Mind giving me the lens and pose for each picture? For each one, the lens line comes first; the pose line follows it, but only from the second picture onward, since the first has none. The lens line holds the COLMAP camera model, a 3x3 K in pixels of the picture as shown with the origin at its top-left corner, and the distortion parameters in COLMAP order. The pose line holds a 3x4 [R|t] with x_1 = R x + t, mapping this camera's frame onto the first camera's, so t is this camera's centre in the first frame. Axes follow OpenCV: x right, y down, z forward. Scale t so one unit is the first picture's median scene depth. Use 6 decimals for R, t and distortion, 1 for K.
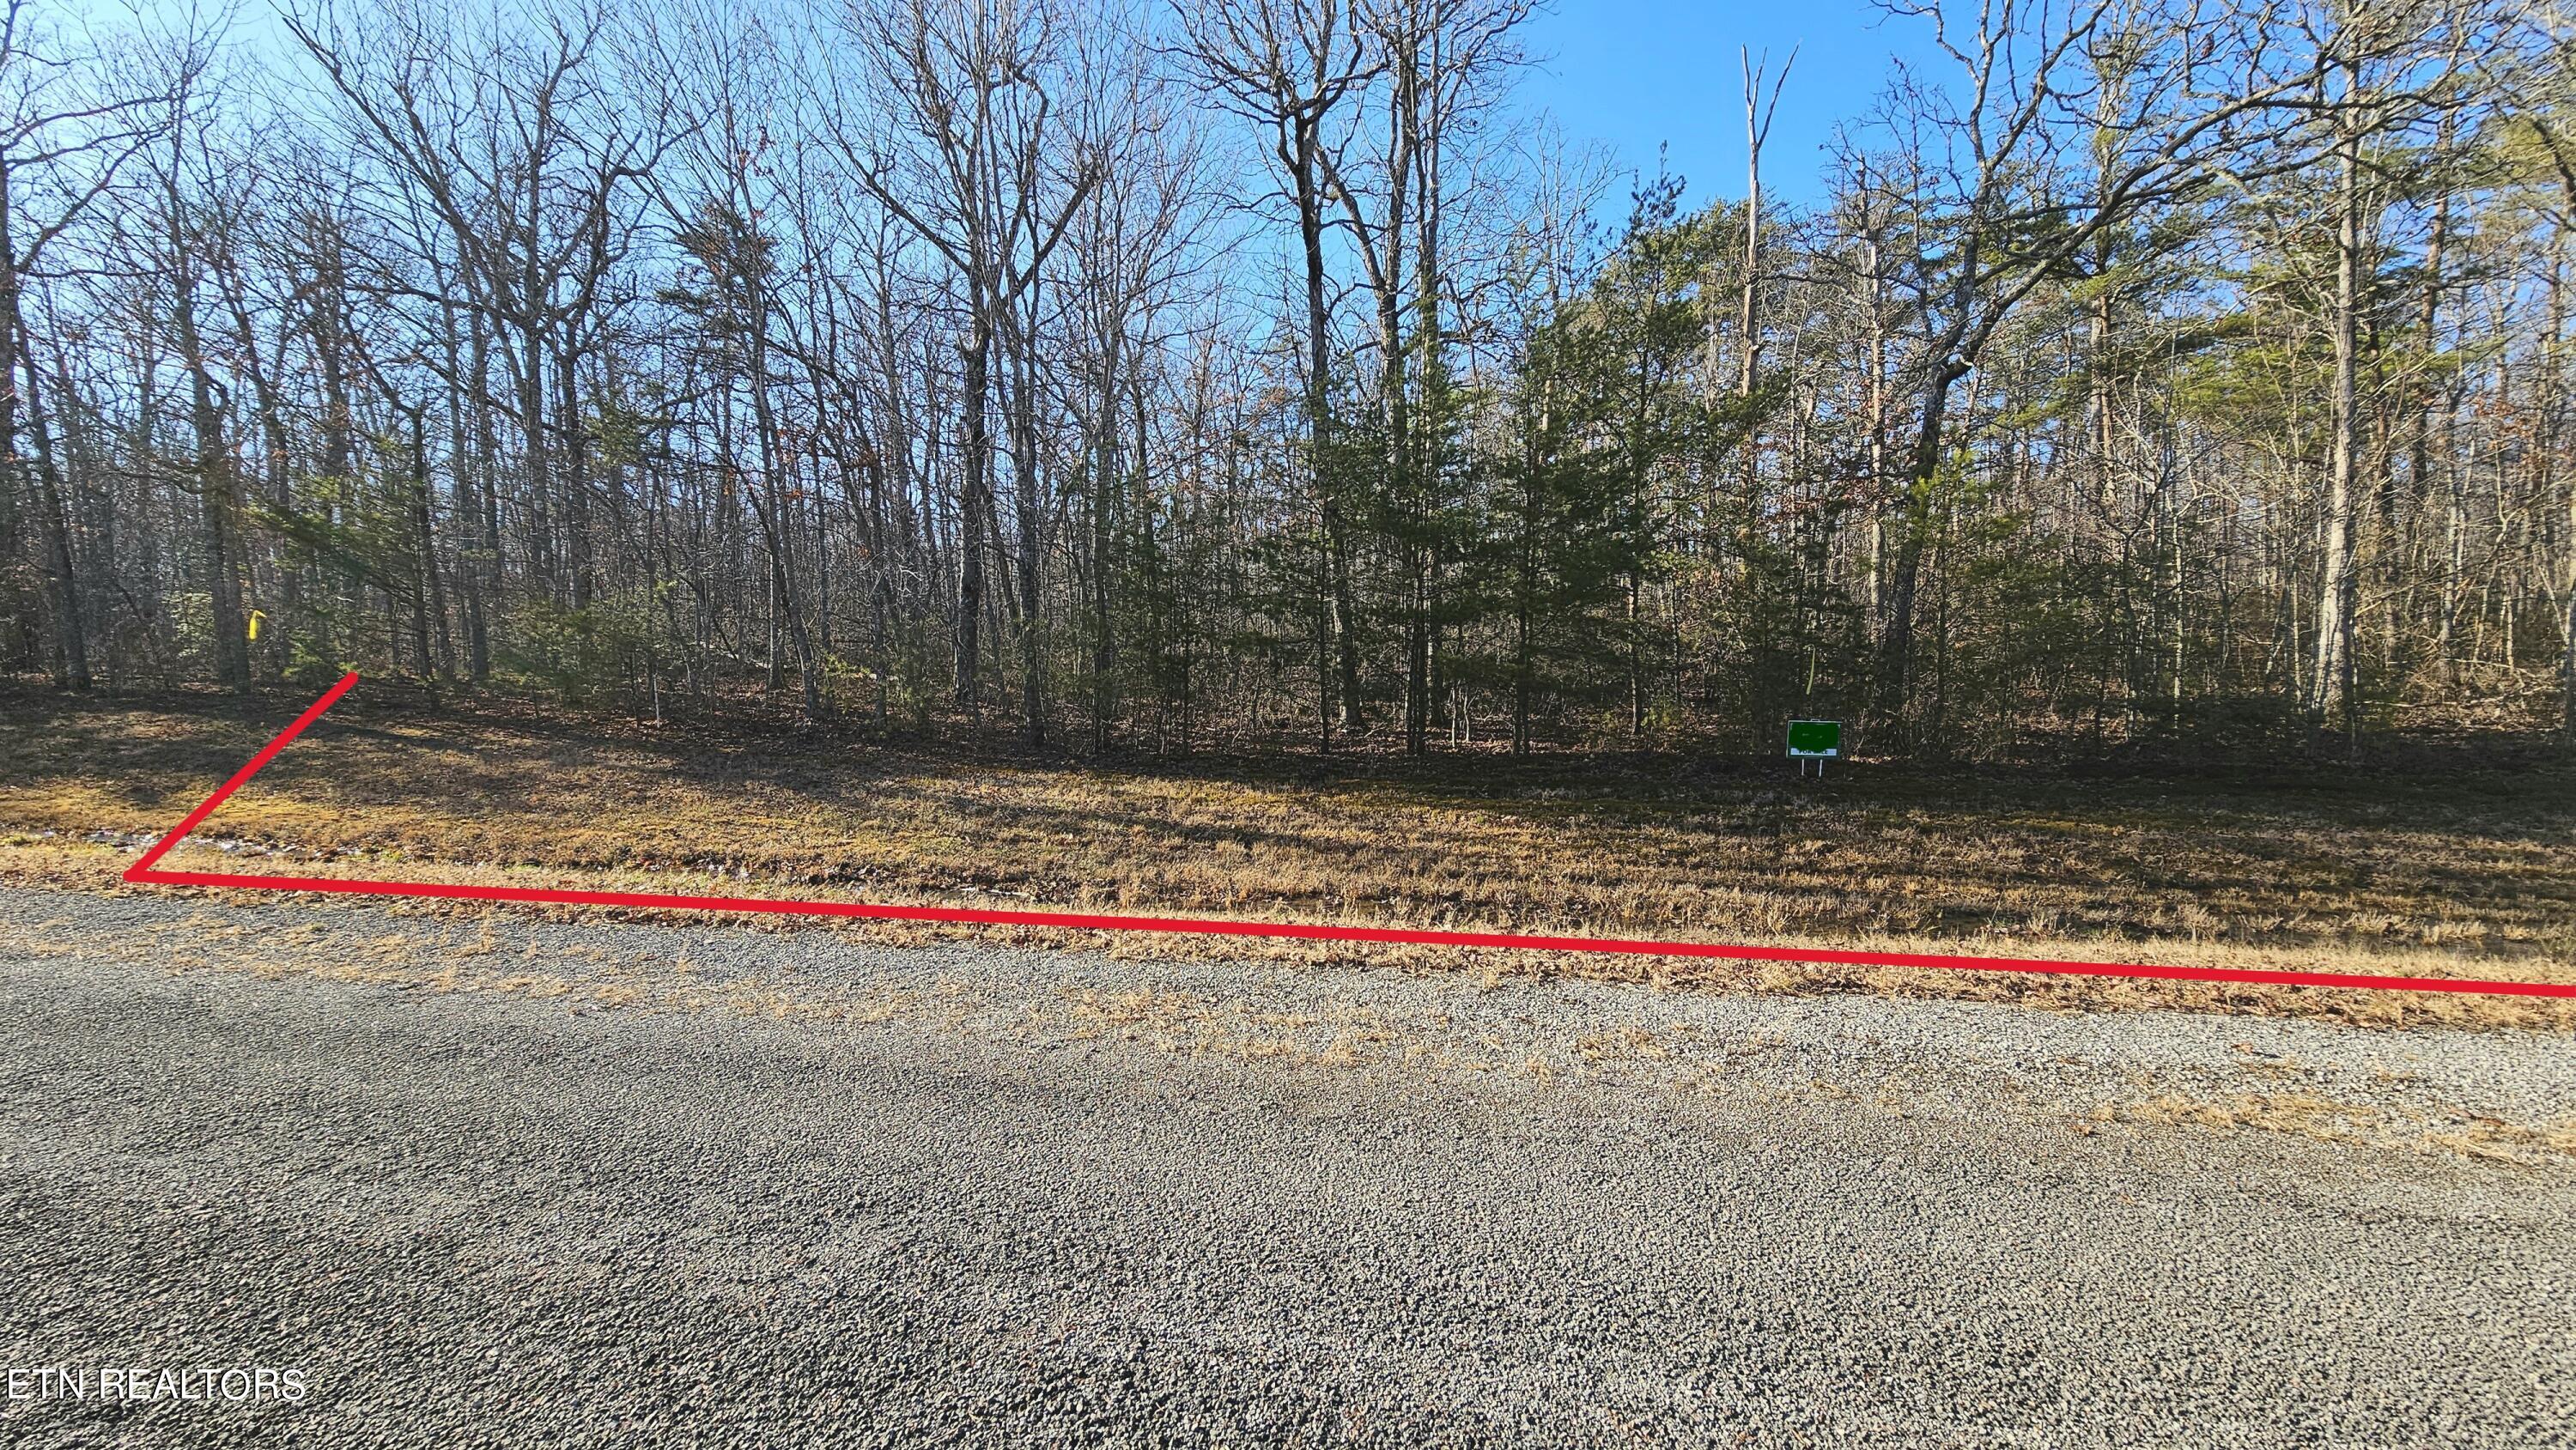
lens RADIAL K [[1045.6, 0, 1295.0], [0, 1045.6, 716.9], [0, 0, 1]] dist [-0.003625, 0.000646]
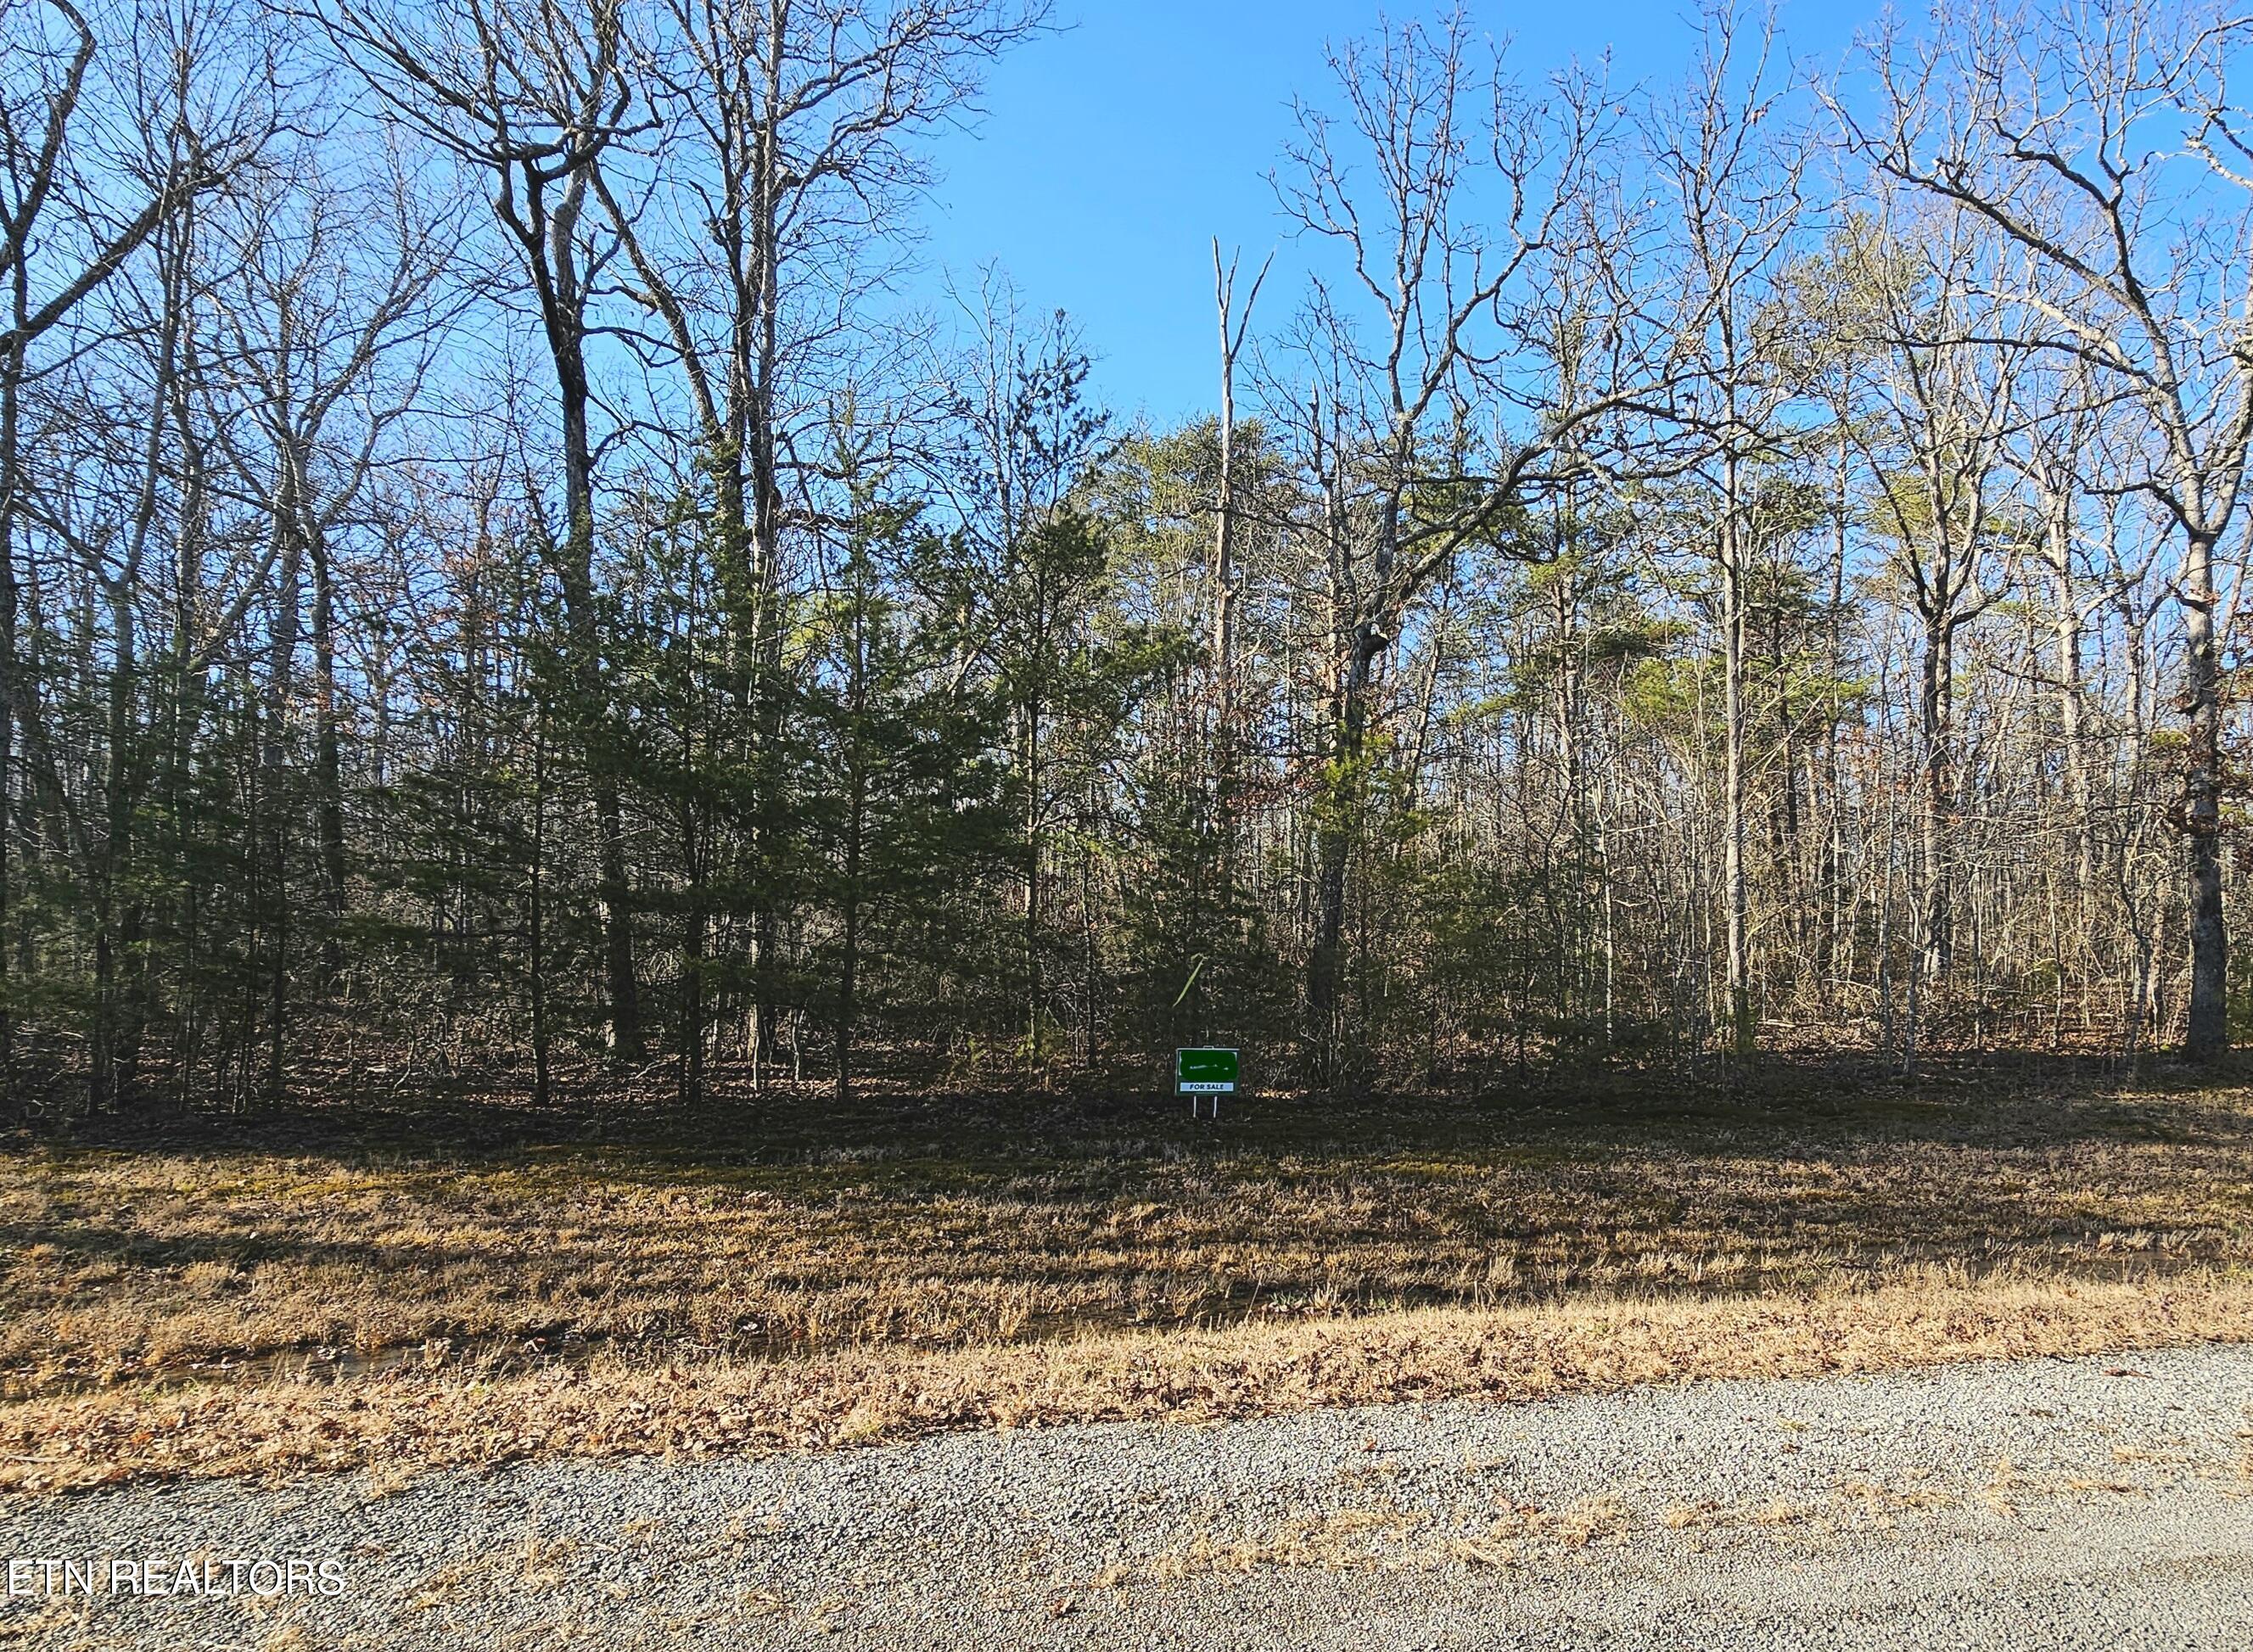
lens RADIAL K [[1375.1, 0, 1346.0], [0, 1375.1, 946.9], [0, 0, 1]] dist [0.002910, -0.005838]
pose [[0.901829, 0.021195, 0.431573, 0.136447], [0.008270, 0.997767, -0.066282, -0.003344], [-0.432014, 0.063344, 0.899640, -0.003157]]
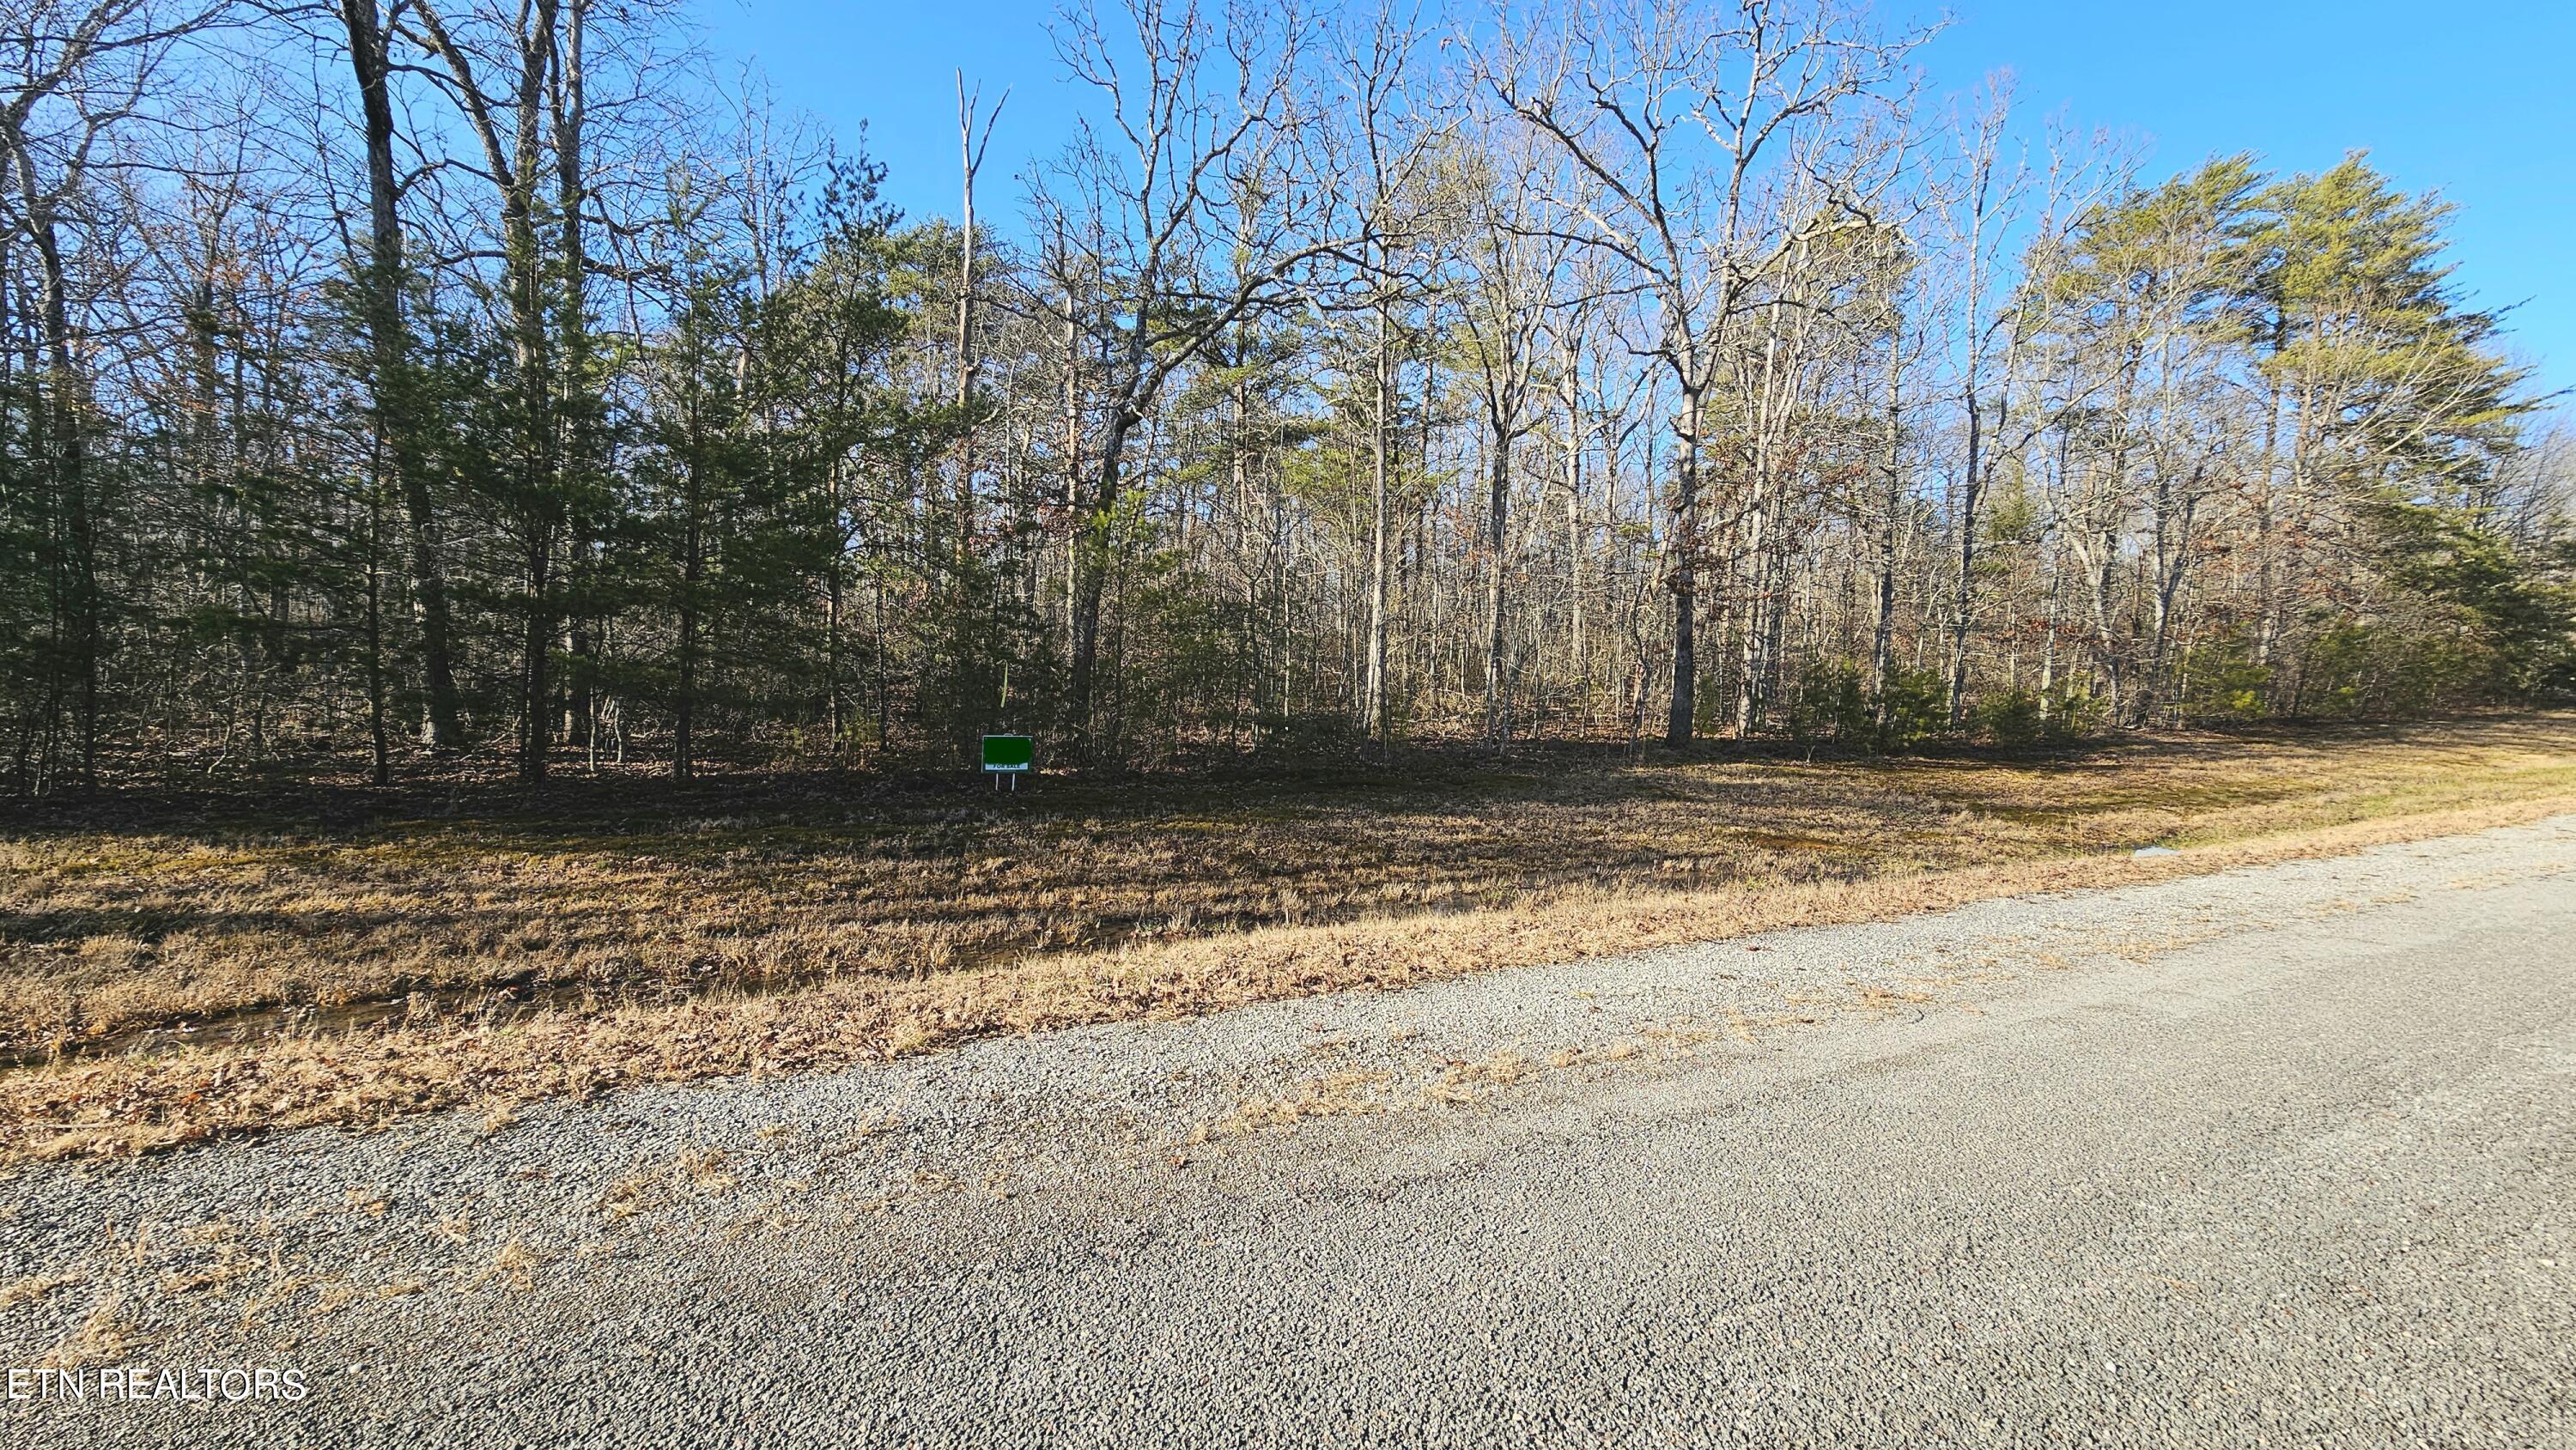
lens RADIAL K [[1045.6, 0, 1291.7], [0, 1045.6, 718.2], [0, 0, 1]] dist [-0.003625, 0.000646]
pose [[0.764663, 0.003866, 0.644418, 0.056679], [0.003819, 0.999937, -0.010531, -0.001433], [-0.644419, 0.010513, 0.764601, 0.050469]]
